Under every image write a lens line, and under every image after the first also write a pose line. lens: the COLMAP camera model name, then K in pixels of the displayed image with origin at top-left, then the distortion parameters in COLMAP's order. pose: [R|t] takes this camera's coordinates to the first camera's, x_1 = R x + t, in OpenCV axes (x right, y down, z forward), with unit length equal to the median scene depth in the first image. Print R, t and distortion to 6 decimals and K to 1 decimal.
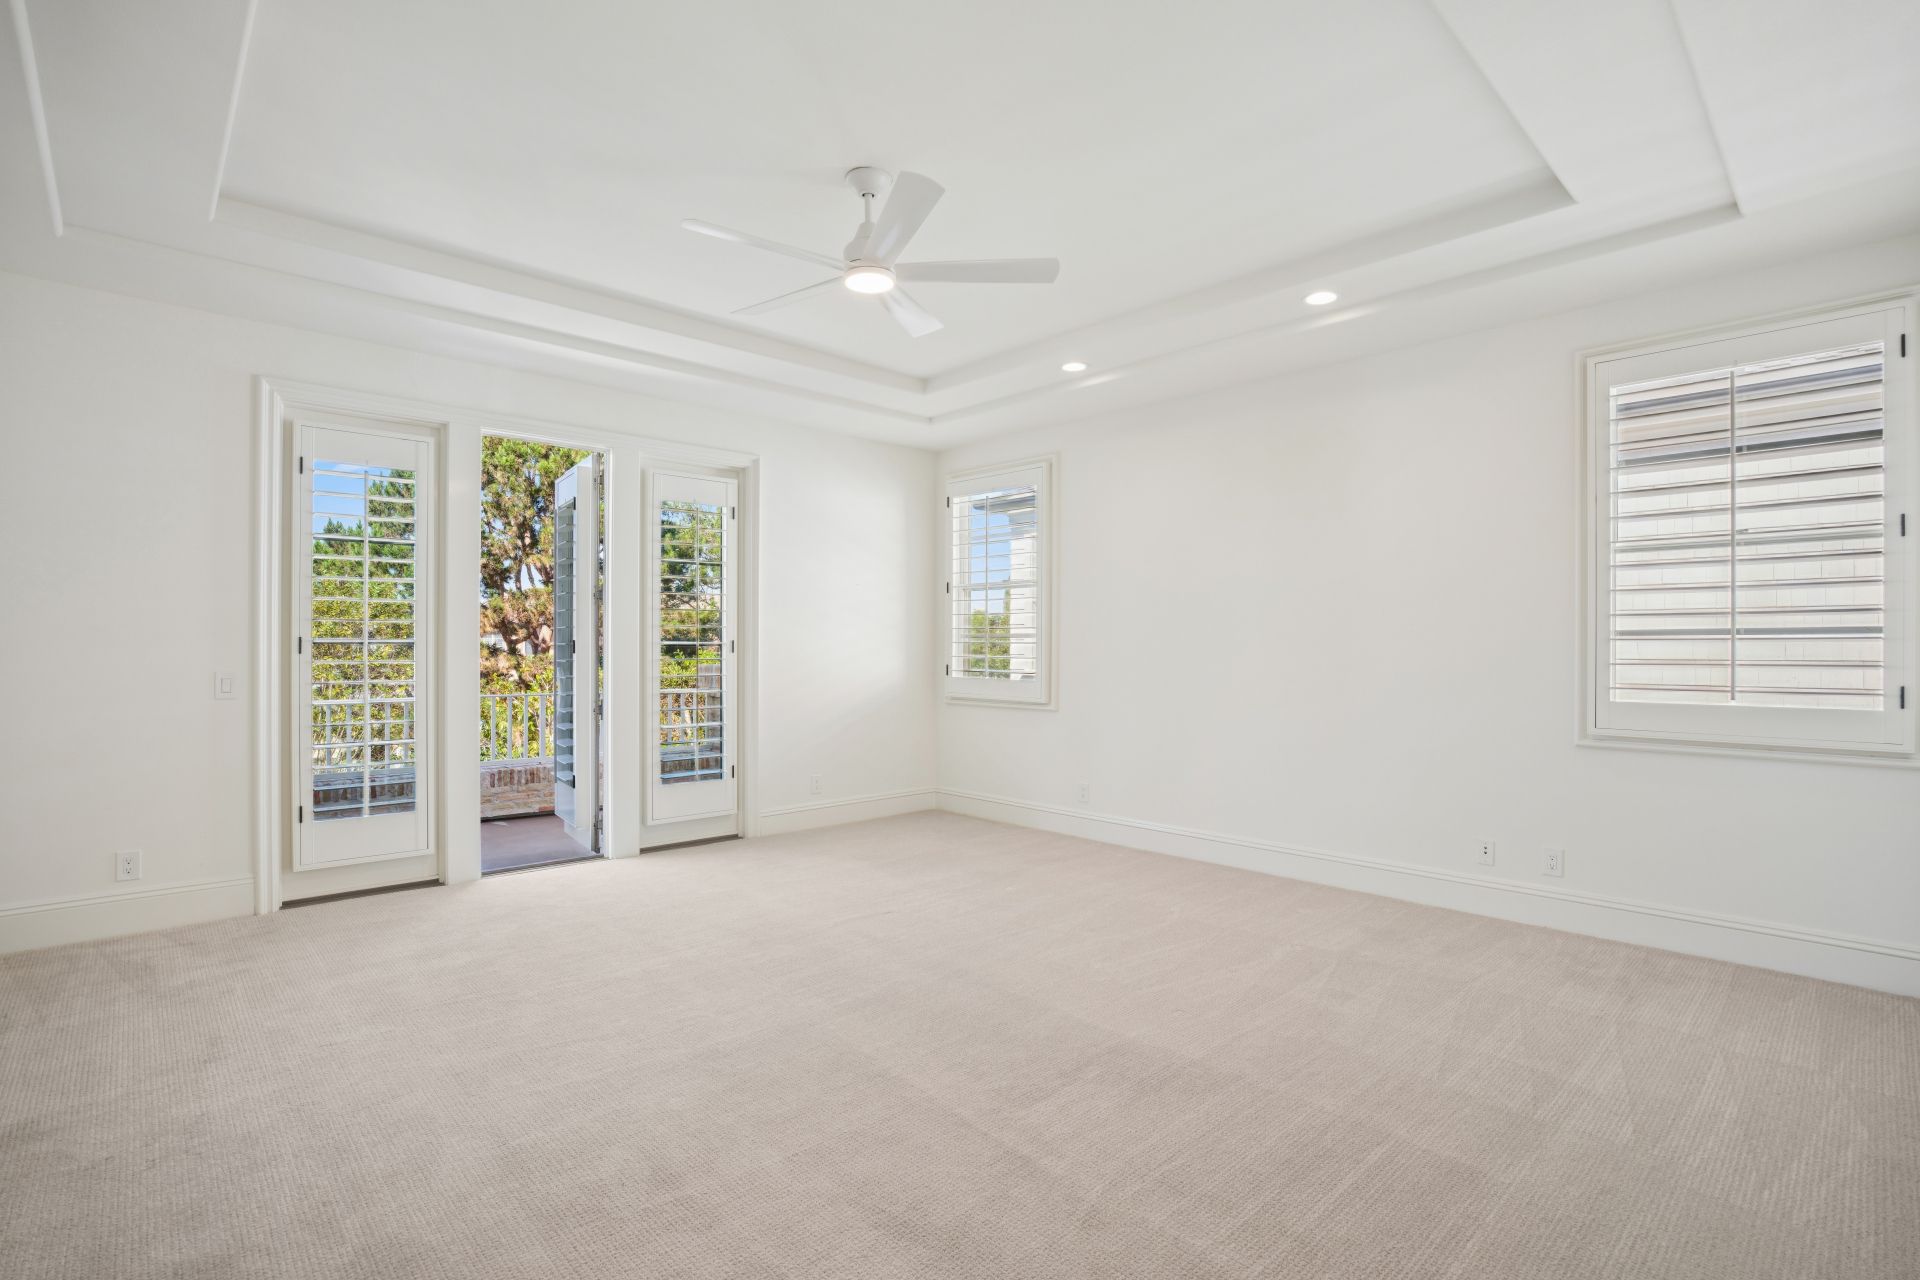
lens RADIAL K [[920.0, 0, 957.7], [0, 920.0, 621.5], [0, 0, 1]] dist [-0.047998, 0.017335]
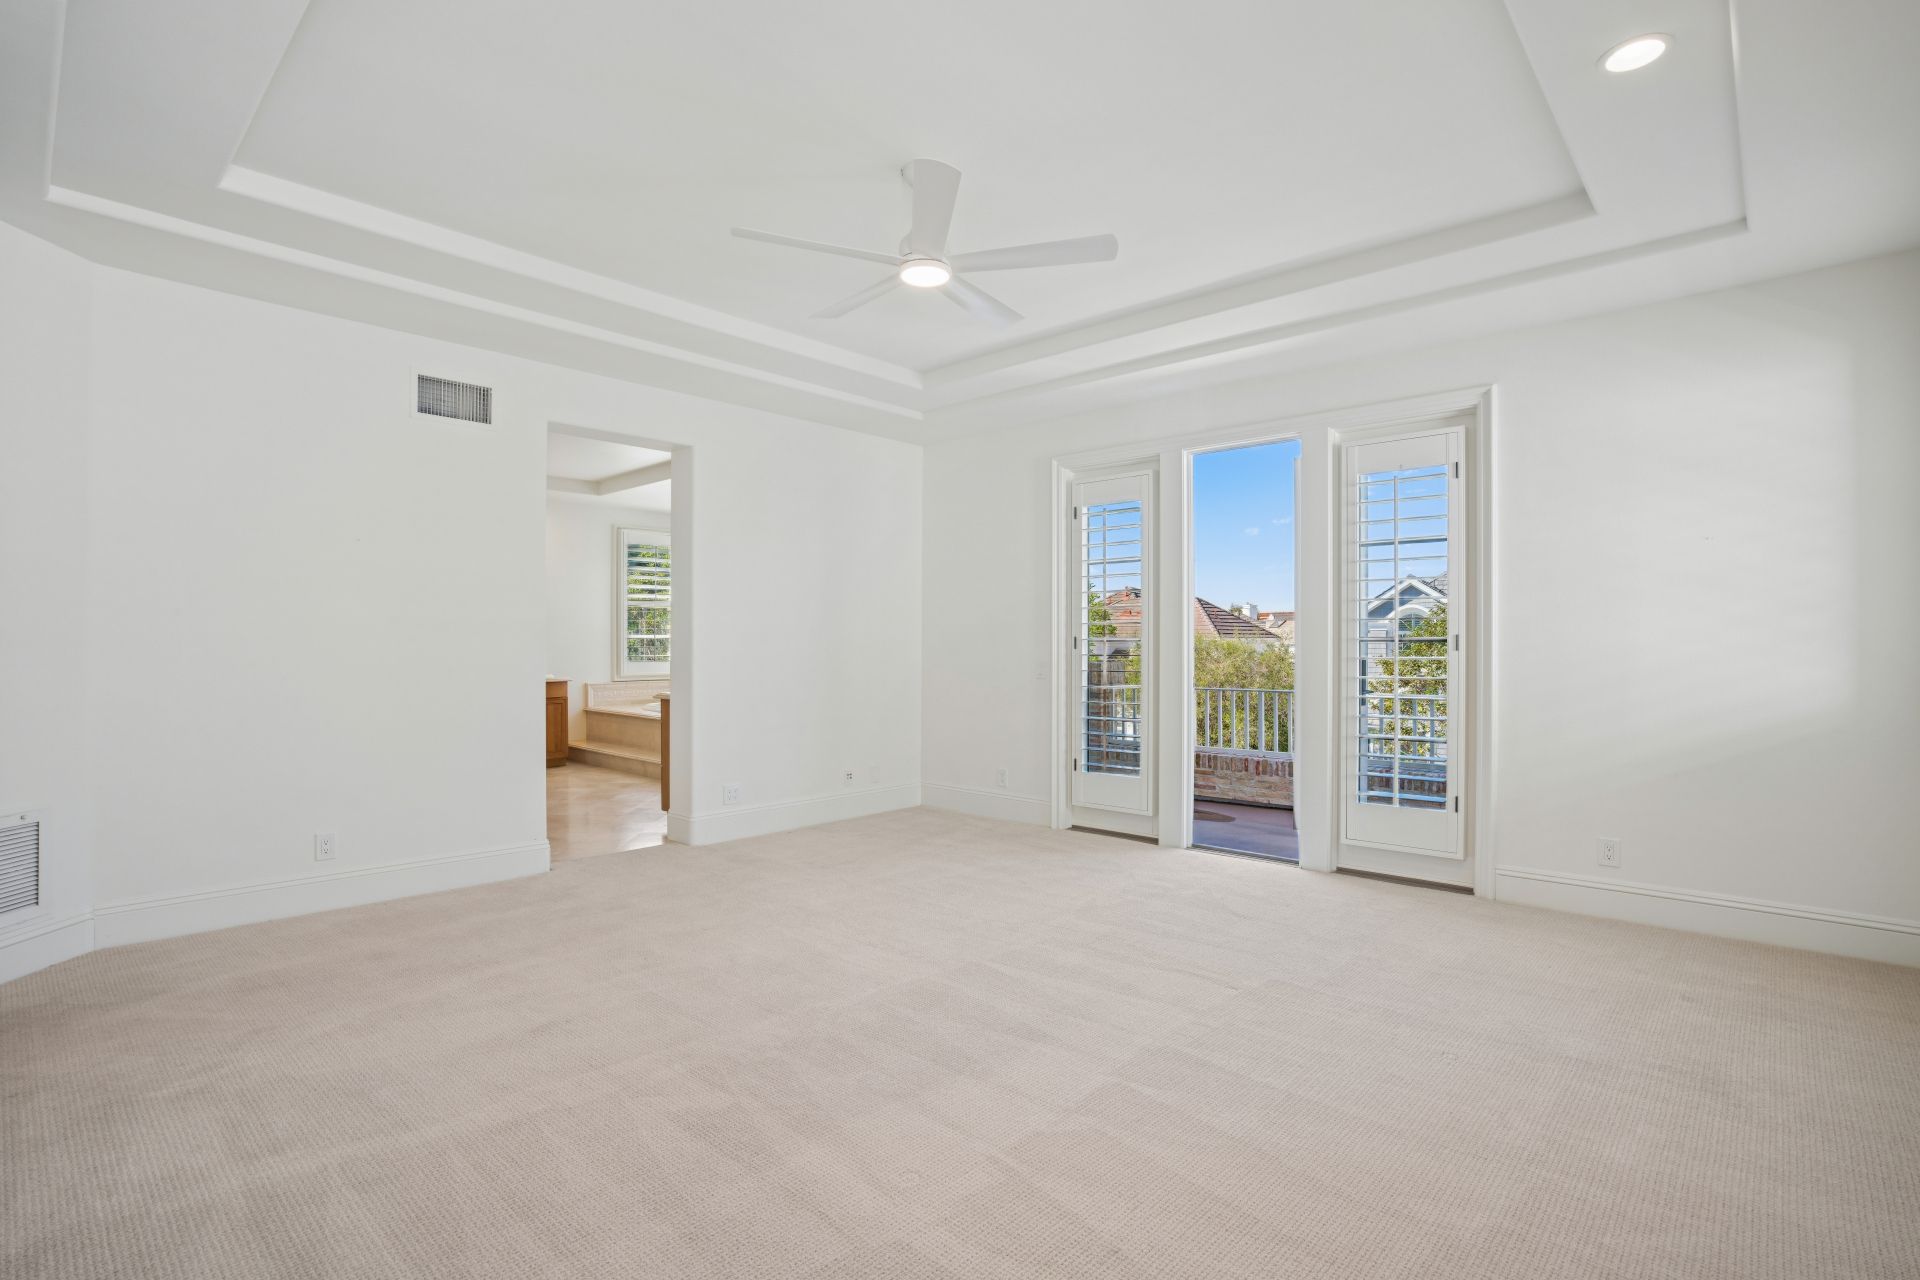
lens RADIAL K [[923.9, 0, 960.0], [0, 923.9, 640.0], [0, 0, 1]] dist [-0.001379, -0.000159]
pose [[0.078251, -0.009553, -0.996888, 0.506377], [0.025282, 0.999652, -0.007595, 0.020598], [0.996613, -0.024609, 0.078465, 0.528585]]
